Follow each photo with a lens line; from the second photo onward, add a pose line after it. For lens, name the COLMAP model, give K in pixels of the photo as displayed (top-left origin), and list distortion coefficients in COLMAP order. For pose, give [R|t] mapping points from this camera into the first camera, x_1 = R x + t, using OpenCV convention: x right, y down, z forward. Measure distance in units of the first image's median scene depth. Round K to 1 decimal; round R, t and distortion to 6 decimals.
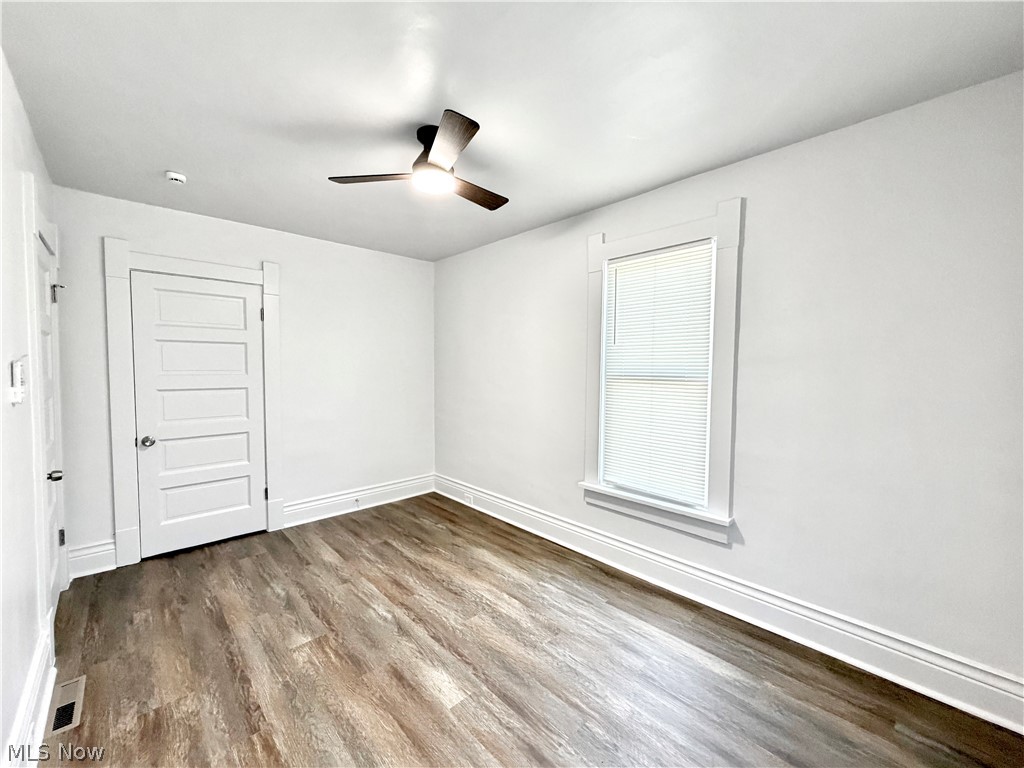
lens RADIAL K [[407.6, 0, 511.3], [0, 407.6, 387.5], [0, 0, 1]] dist [0.003006, -0.000903]
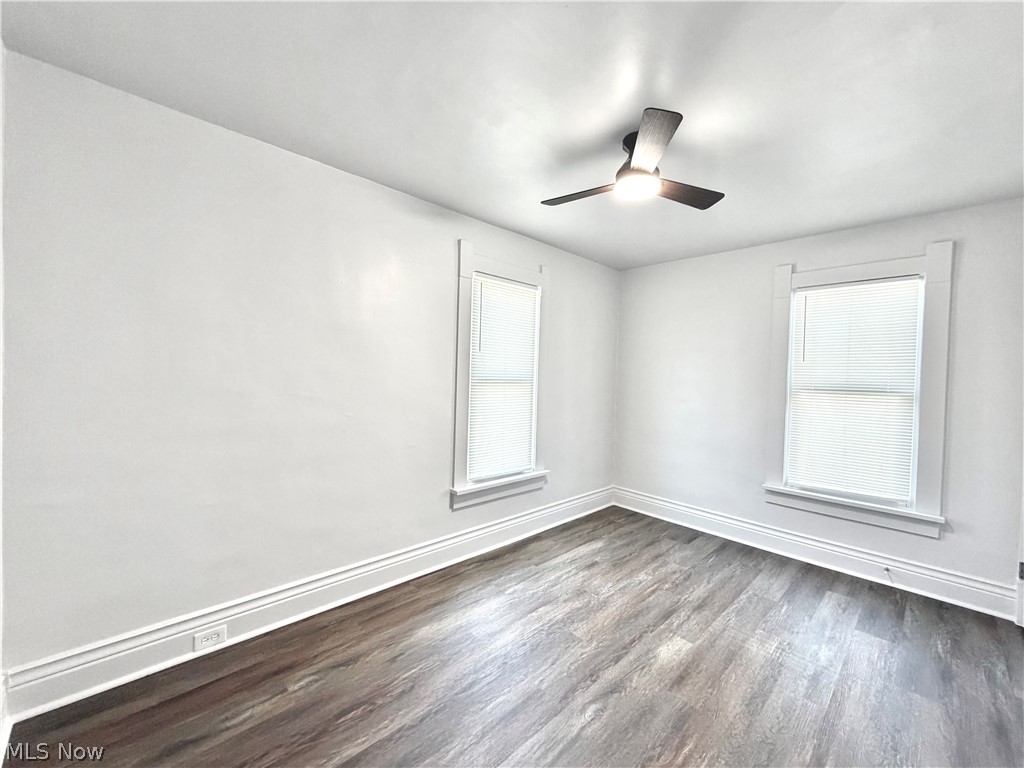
lens RADIAL K [[407.6, 0, 510.9], [0, 407.6, 379.4], [0, 0, 1]] dist [0.003006, -0.000903]
pose [[-0.006969, -0.012539, 0.999897, -1.010205], [0.024790, 0.999612, 0.012708, -0.046267], [-0.999668, 0.024876, -0.006656, 1.114974]]
